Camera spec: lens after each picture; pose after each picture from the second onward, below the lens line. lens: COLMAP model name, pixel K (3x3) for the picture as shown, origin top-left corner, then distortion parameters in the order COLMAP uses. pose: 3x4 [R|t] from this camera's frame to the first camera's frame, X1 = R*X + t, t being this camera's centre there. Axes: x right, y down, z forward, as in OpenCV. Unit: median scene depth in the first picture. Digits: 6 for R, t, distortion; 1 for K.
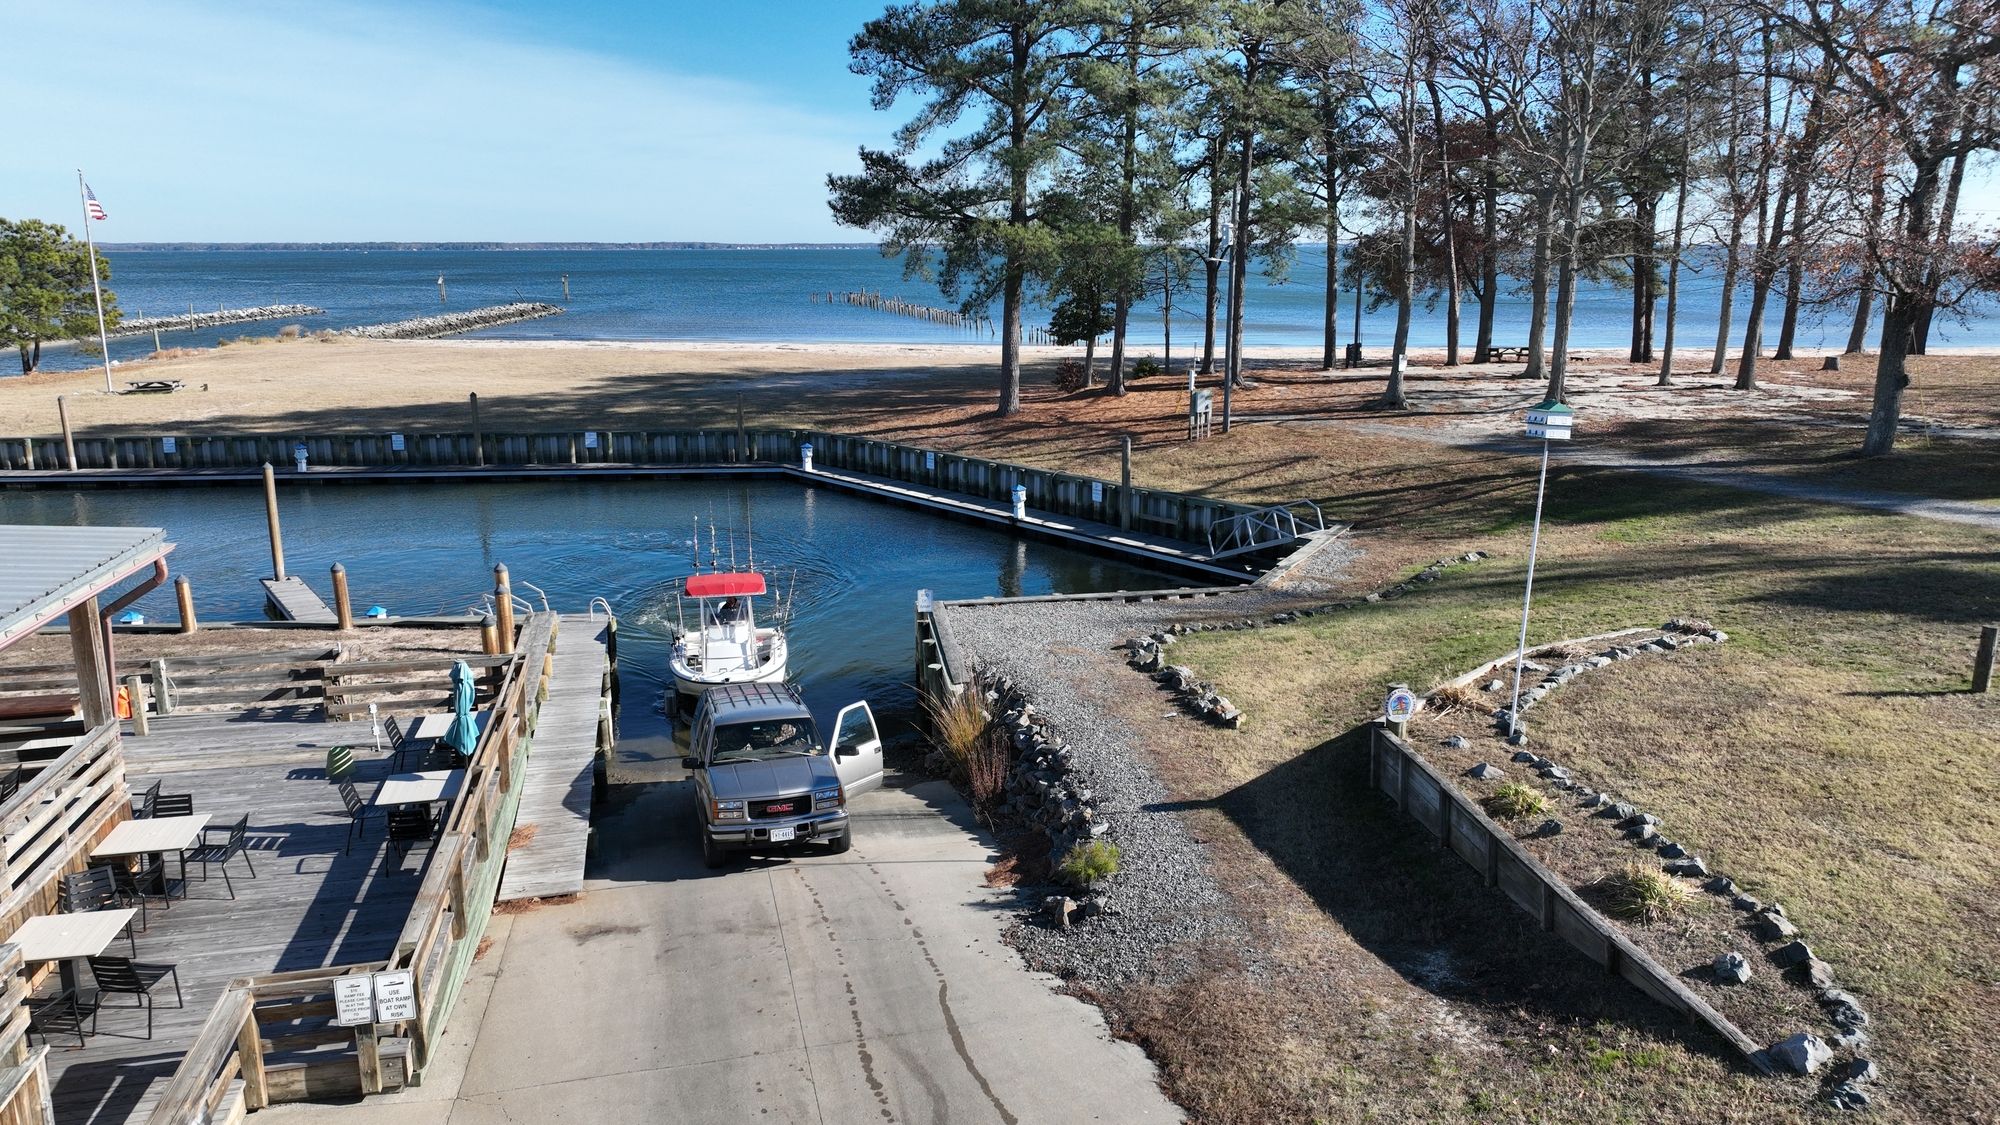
lens RADIAL K [[1398.0, 0, 993.8], [0, 1398.0, 573.2], [0, 0, 1]] dist [-0.000630, 0.017597]
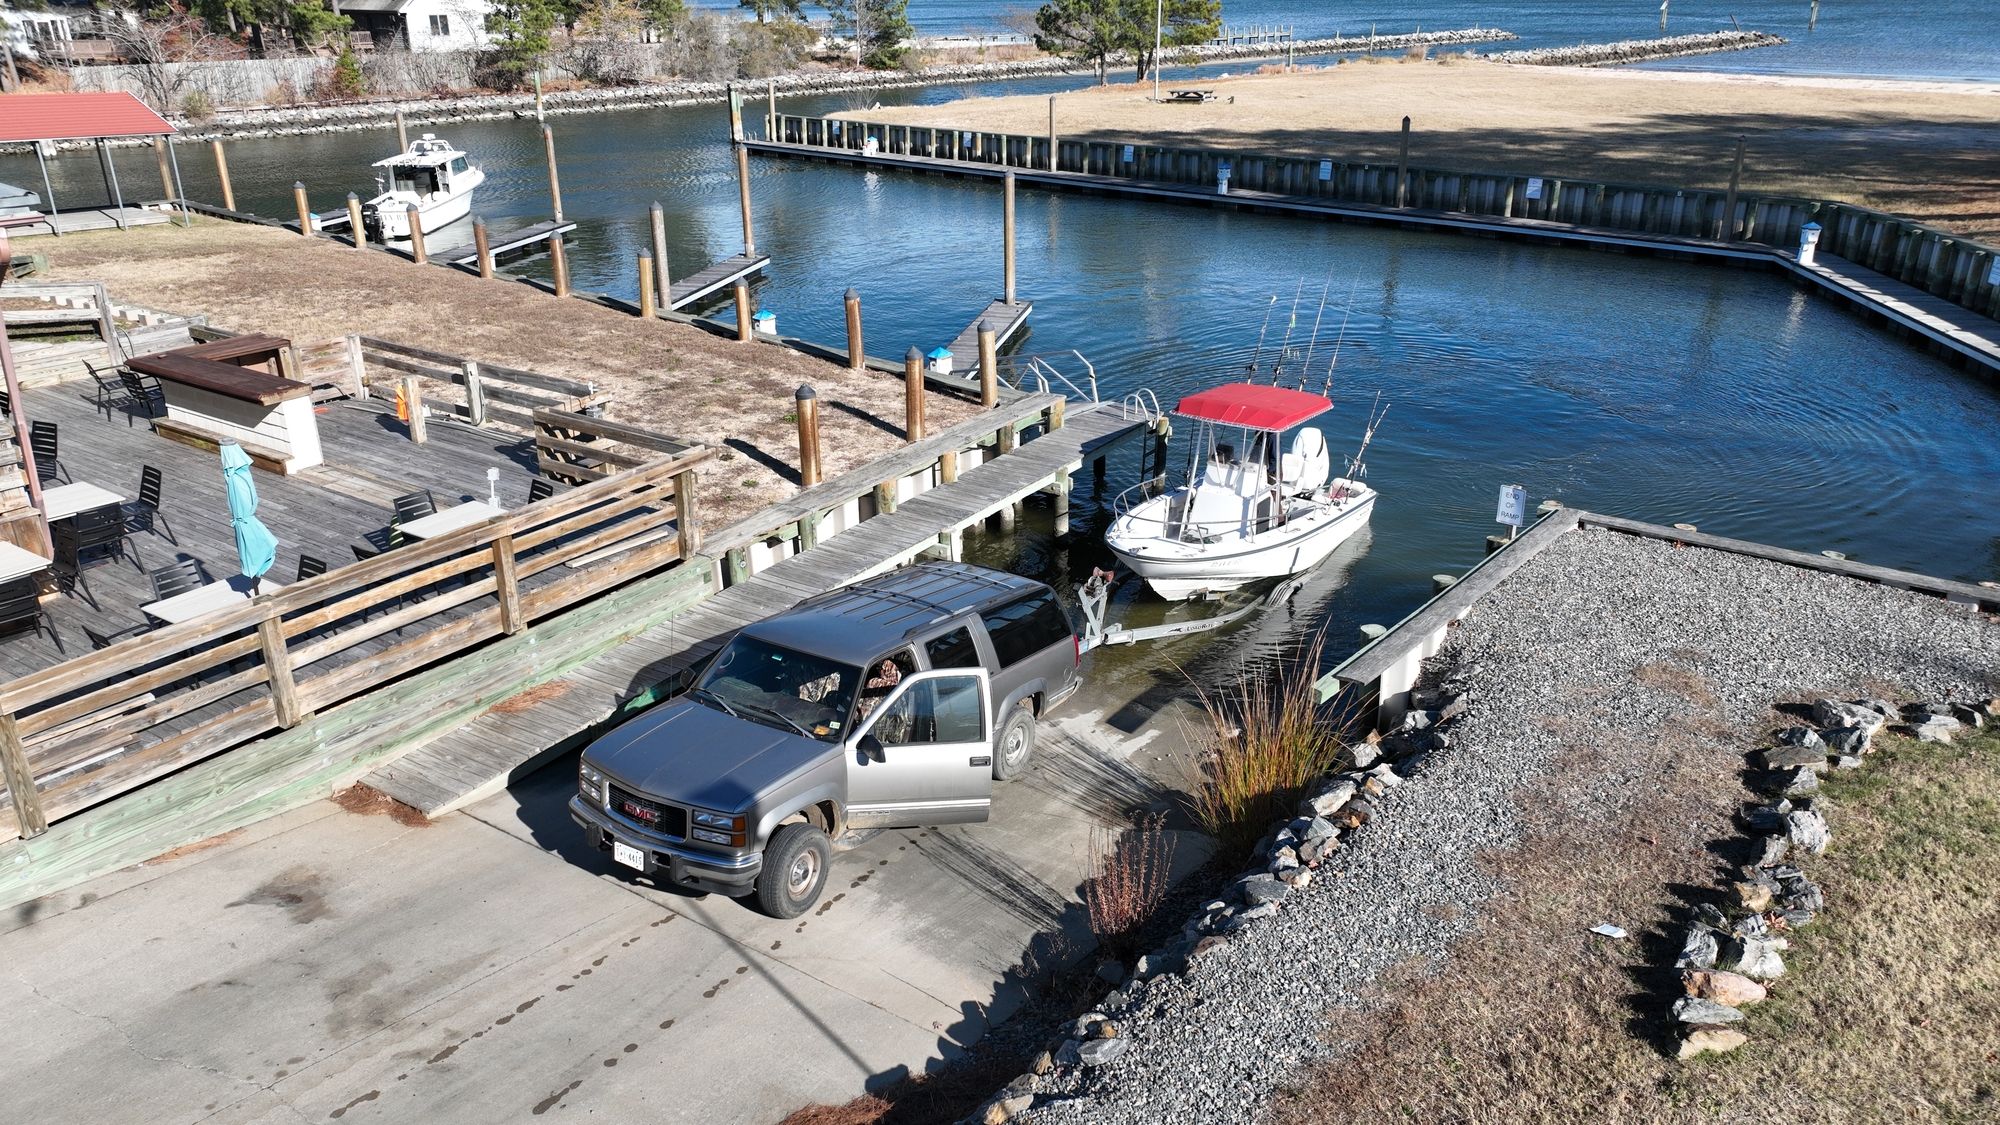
lens RADIAL K [[1398.0, 0, 999.3], [0, 1398.0, 557.6], [0, 0, 1]] dist [-0.000630, 0.017597]
pose [[0.680373, 0.274421, -0.679548, 0.099198], [-0.159226, 0.960449, 0.228439, -0.027880], [0.715360, -0.047222, 0.697159, 0.226284]]
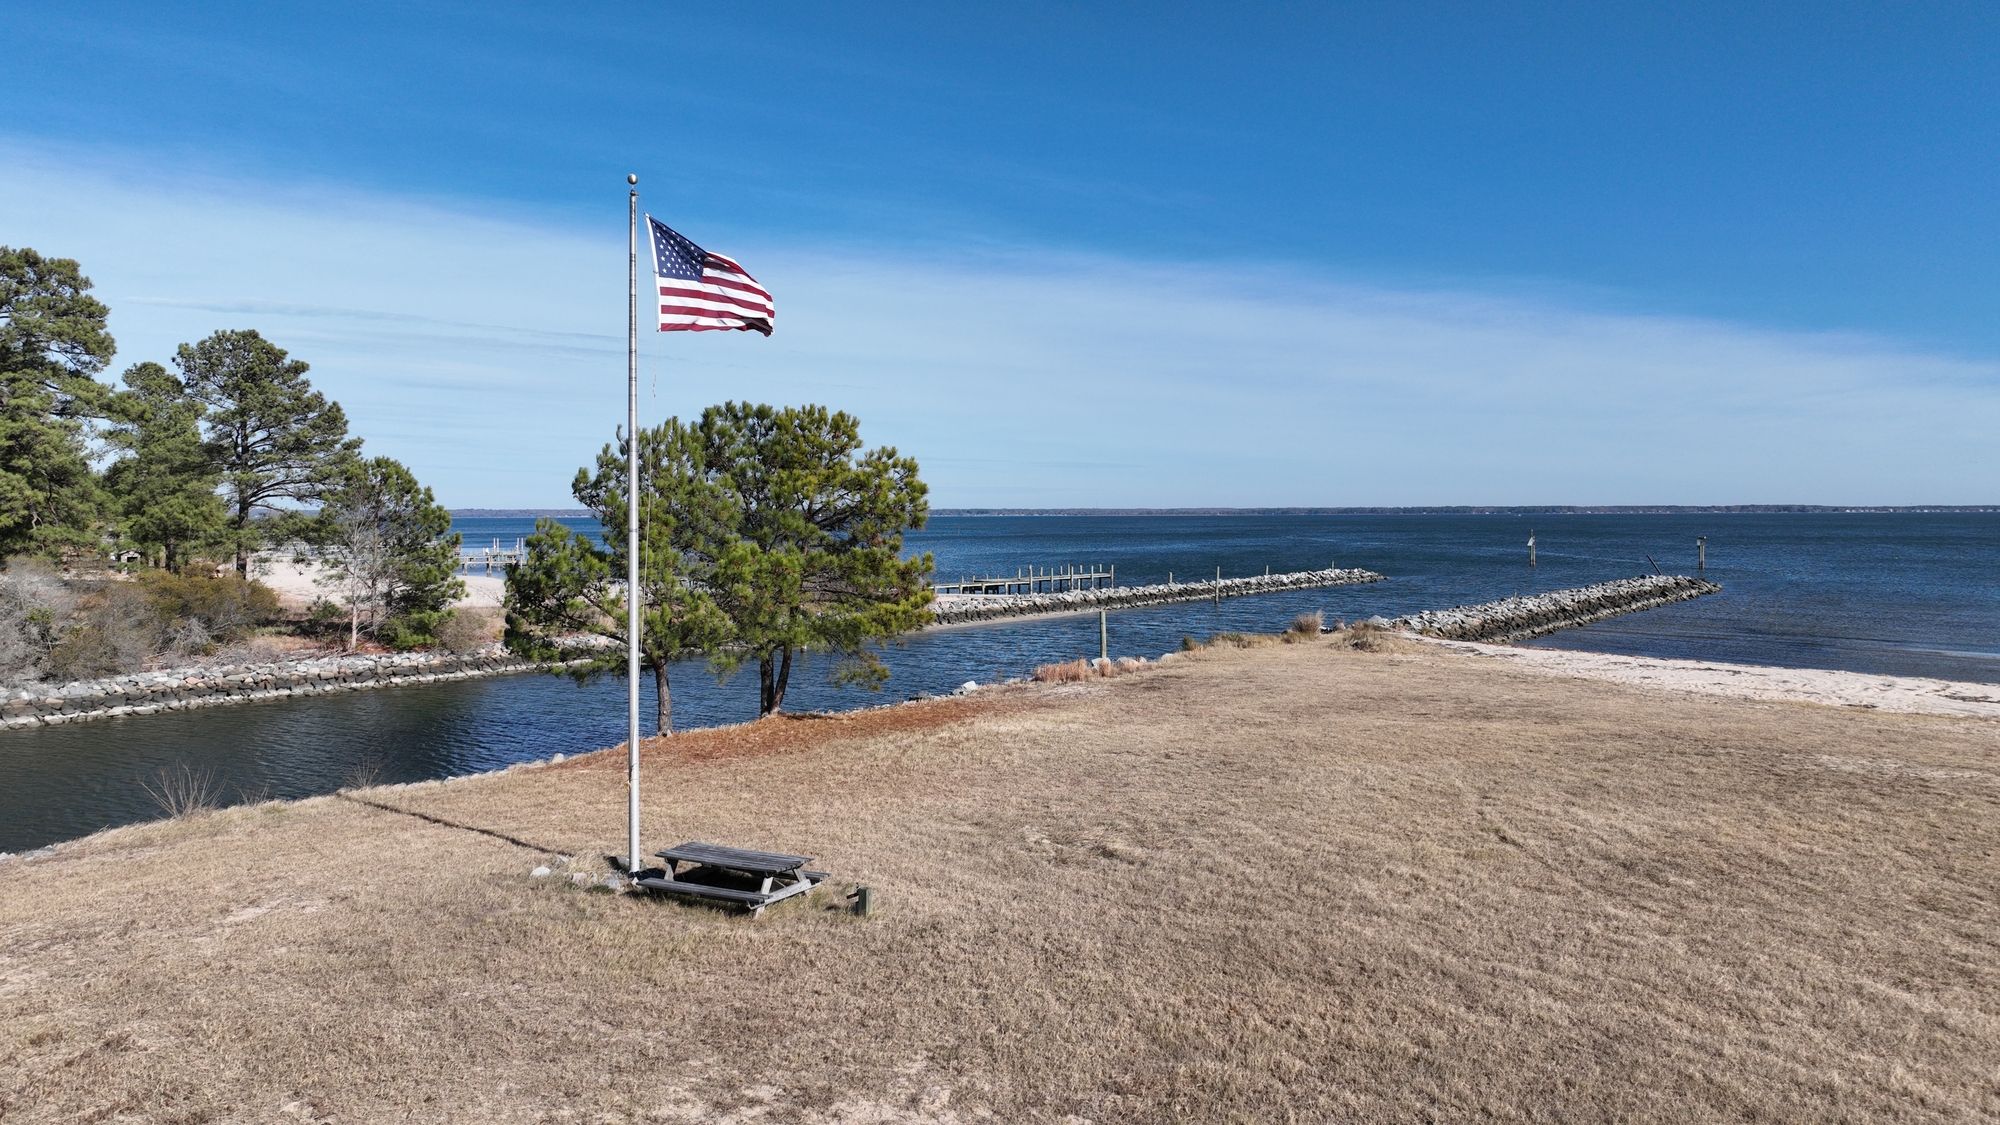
lens RADIAL K [[1398.0, 0, 990.1], [0, 1398.0, 541.0], [0, 0, 1]] dist [-0.000630, 0.017597]
pose [[0.748769, 0.012218, -0.662719, -0.445550], [-0.148638, 0.977462, -0.149916, -0.202533], [0.645951, 0.210758, 0.733709, 0.985343]]
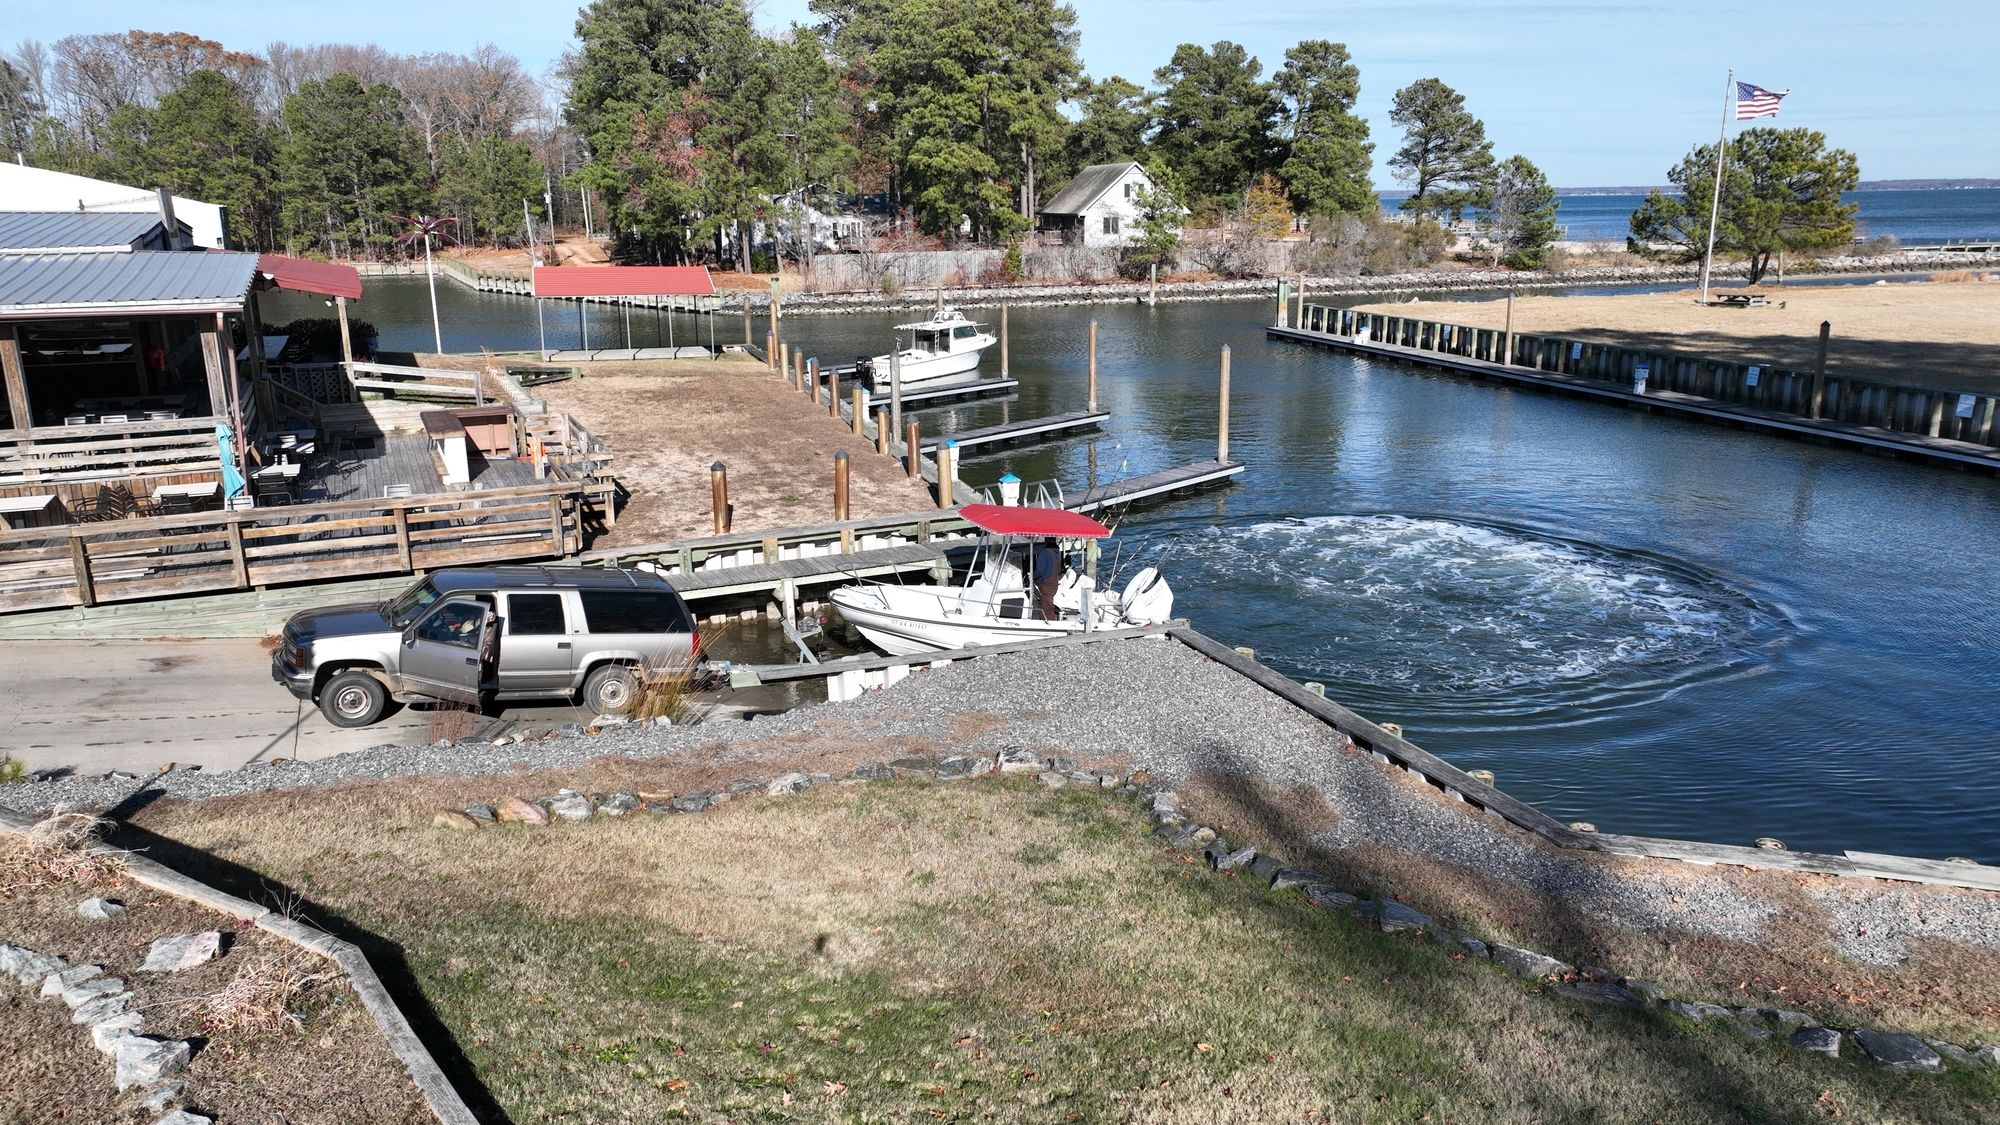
lens RADIAL K [[1398.0, 0, 1005.2], [0, 1398.0, 559.2], [0, 0, 1]] dist [-0.000630, 0.017597]
pose [[0.207067, 0.241549, -0.948039, 0.282722], [-0.208335, 0.957701, 0.198507, -0.062184], [0.955887, 0.156405, 0.248631, 0.393738]]
